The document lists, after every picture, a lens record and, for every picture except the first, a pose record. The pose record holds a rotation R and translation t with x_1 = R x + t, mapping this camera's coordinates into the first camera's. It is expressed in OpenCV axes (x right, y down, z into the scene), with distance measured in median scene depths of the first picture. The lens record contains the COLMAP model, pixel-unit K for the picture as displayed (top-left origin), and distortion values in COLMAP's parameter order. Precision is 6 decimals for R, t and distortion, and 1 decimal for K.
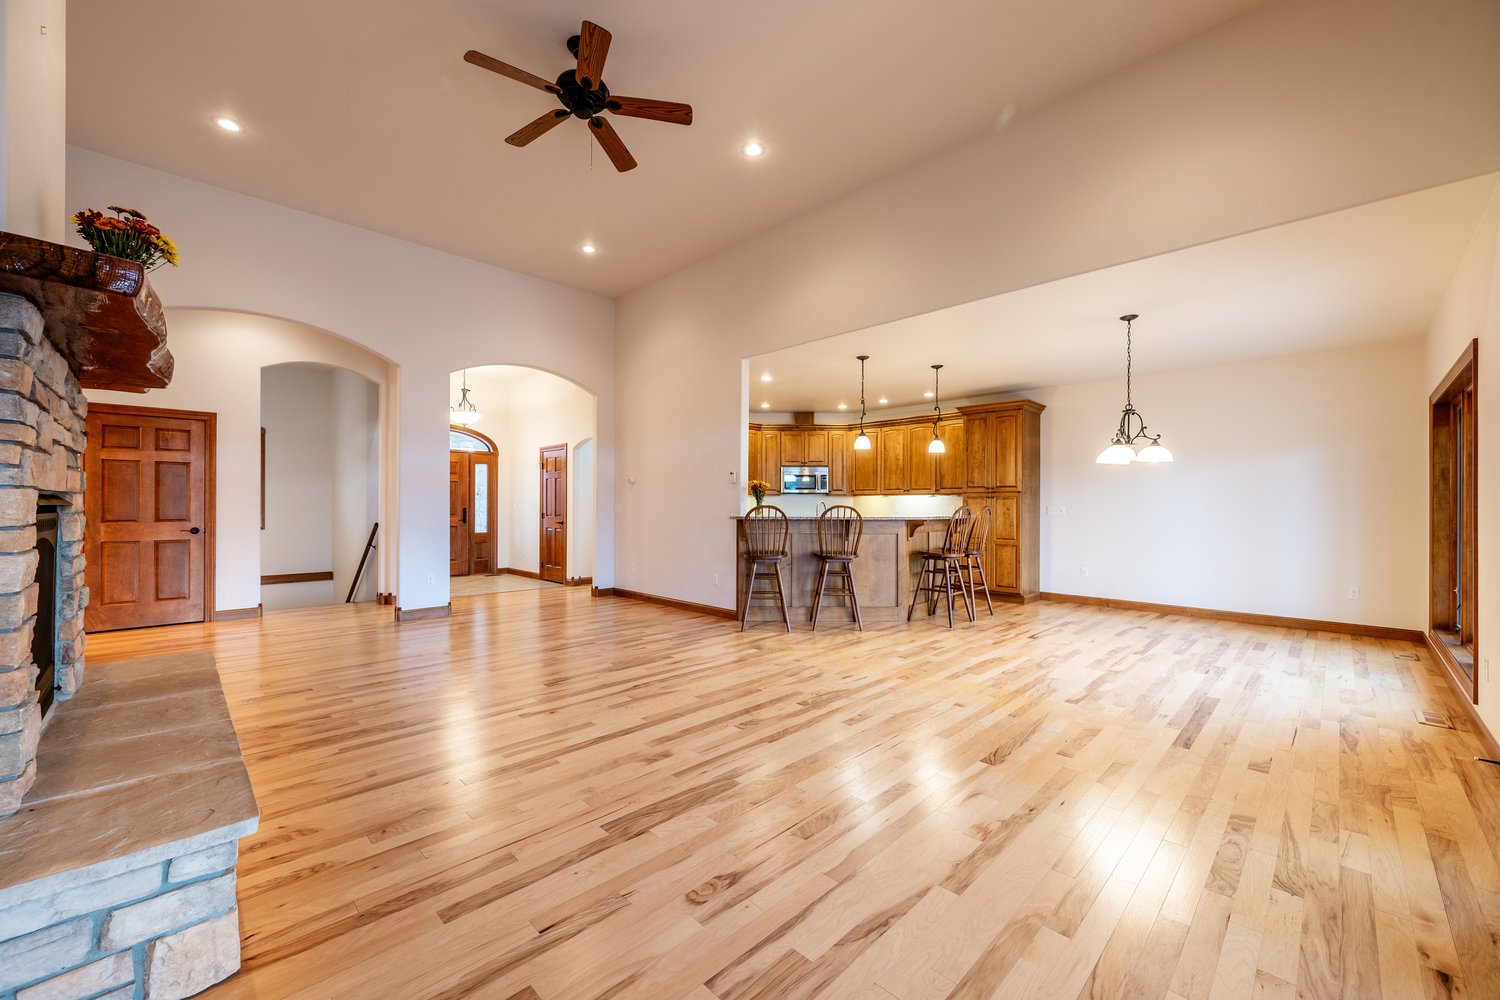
lens RADIAL K [[583.8, 0, 747.8], [0, 583.8, 500.1], [0, 0, 1]] dist [-0.001798, -0.001433]
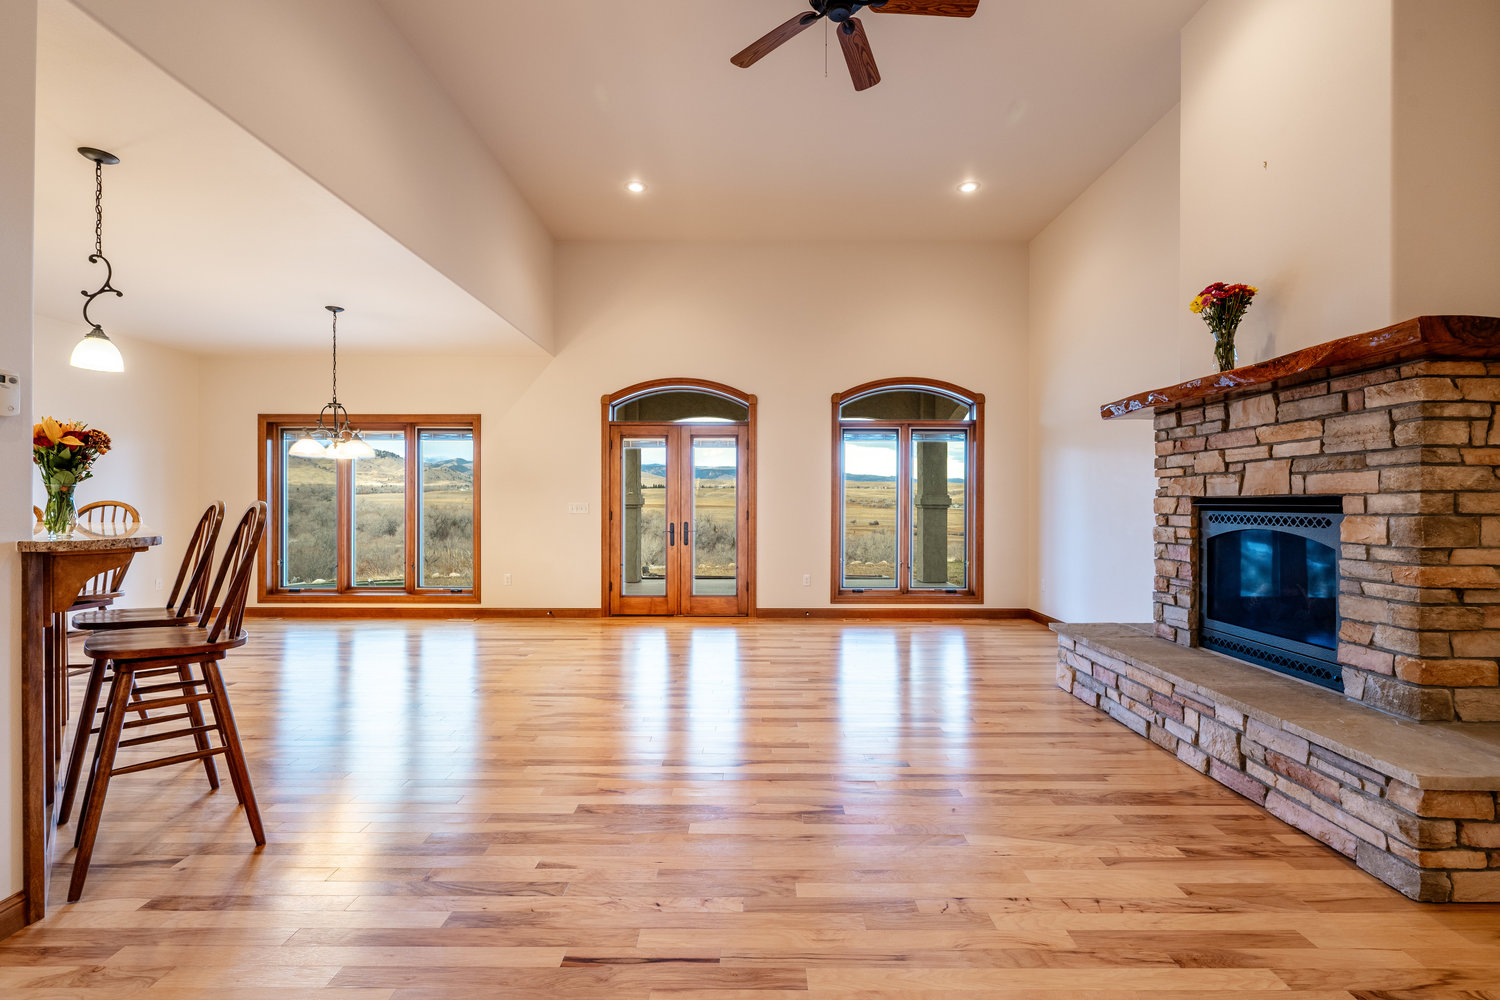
lens RADIAL K [[653.2, 0, 754.2], [0, 653.2, 503.6], [0, 0, 1]] dist [-0.000118, -0.000594]
pose [[-0.716702, -0.005399, 0.697359, -0.508801], [-0.009278, 0.999955, -0.001793, 0.006635], [-0.697318, -0.007755, -0.716720, 1.056828]]
